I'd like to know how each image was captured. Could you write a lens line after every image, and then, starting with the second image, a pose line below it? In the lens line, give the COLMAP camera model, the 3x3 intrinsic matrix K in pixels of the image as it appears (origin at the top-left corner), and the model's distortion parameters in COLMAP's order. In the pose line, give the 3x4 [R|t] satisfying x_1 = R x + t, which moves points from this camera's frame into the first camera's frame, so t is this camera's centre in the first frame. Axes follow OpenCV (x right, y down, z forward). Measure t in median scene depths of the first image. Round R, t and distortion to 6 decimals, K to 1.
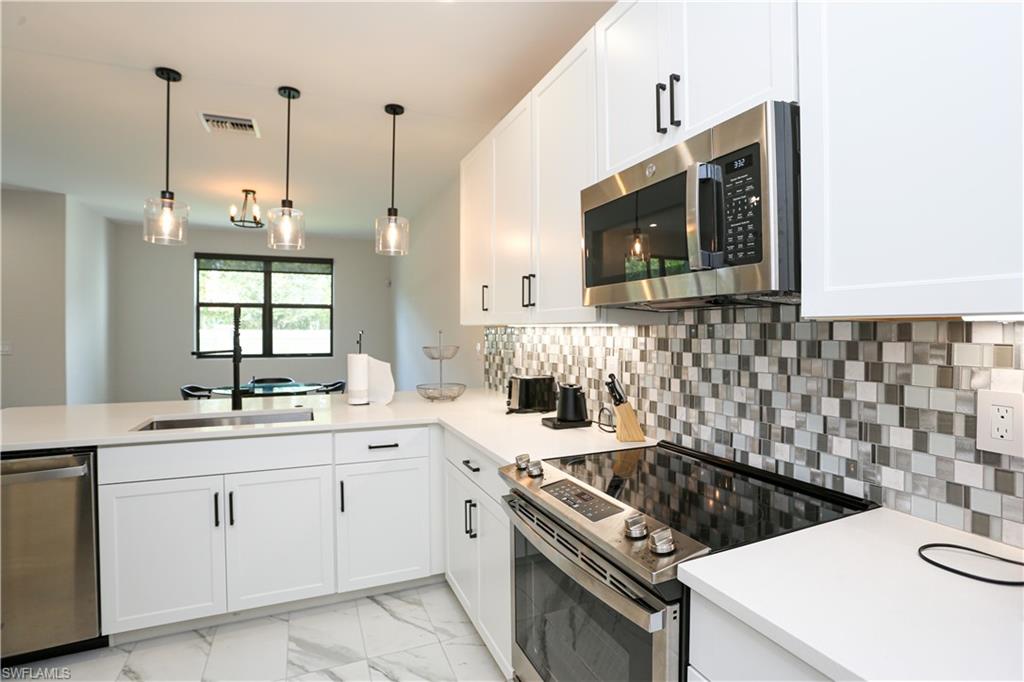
lens RADIAL K [[495.9, 0, 516.4], [0, 495.9, 332.3], [0, 0, 1]] dist [-0.066433, 0.025992]
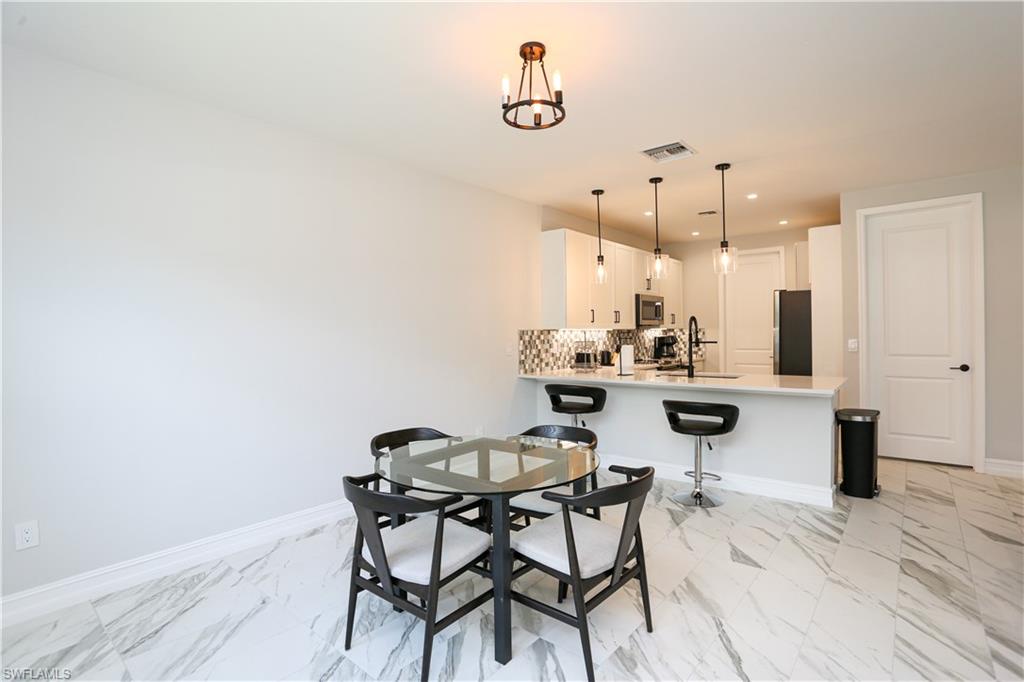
lens RADIAL K [[496.9, 0, 528.2], [0, 496.9, 330.3], [0, 0, 1]] dist [-0.001727, 0.000575]
pose [[-0.470988, 0.008378, 0.882100, -2.946330], [0.016897, 0.999857, -0.000474, -0.022048], [-0.881978, 0.014682, -0.471062, 3.705815]]
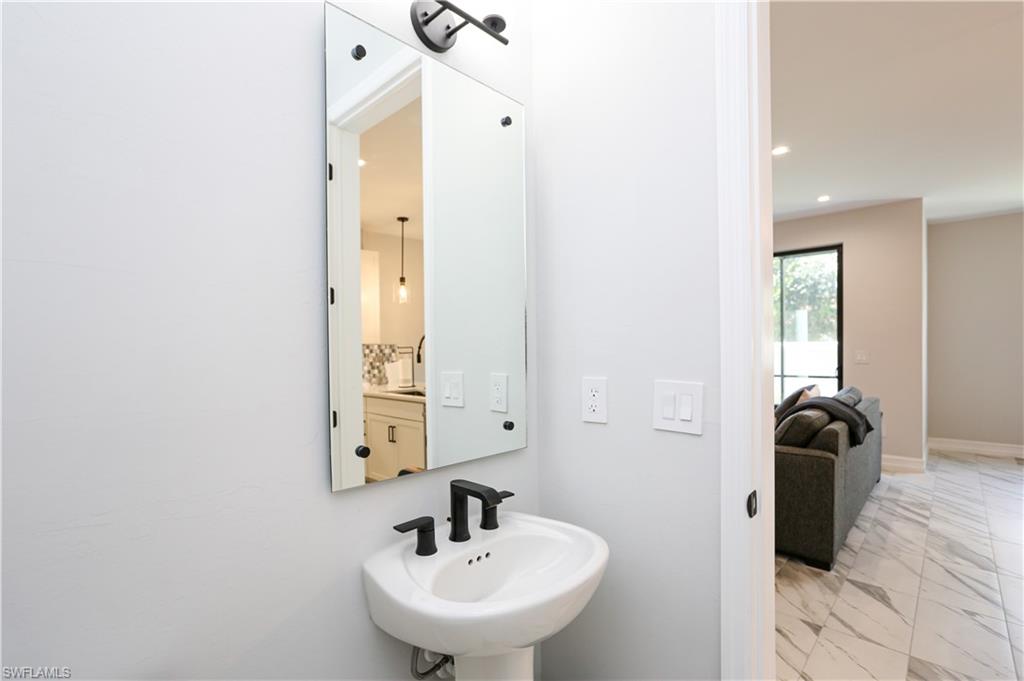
lens RADIAL K [[497.4, 0, 507.4], [0, 497.4, 331.0], [0, 0, 1]] dist [-0.045447, 0.025197]
pose [[0.398019, -0.020343, -0.917151, -1.131209], [-0.003381, 0.999715, -0.023641, 0.017369], [0.917371, 0.012510, 0.397837, -0.475226]]
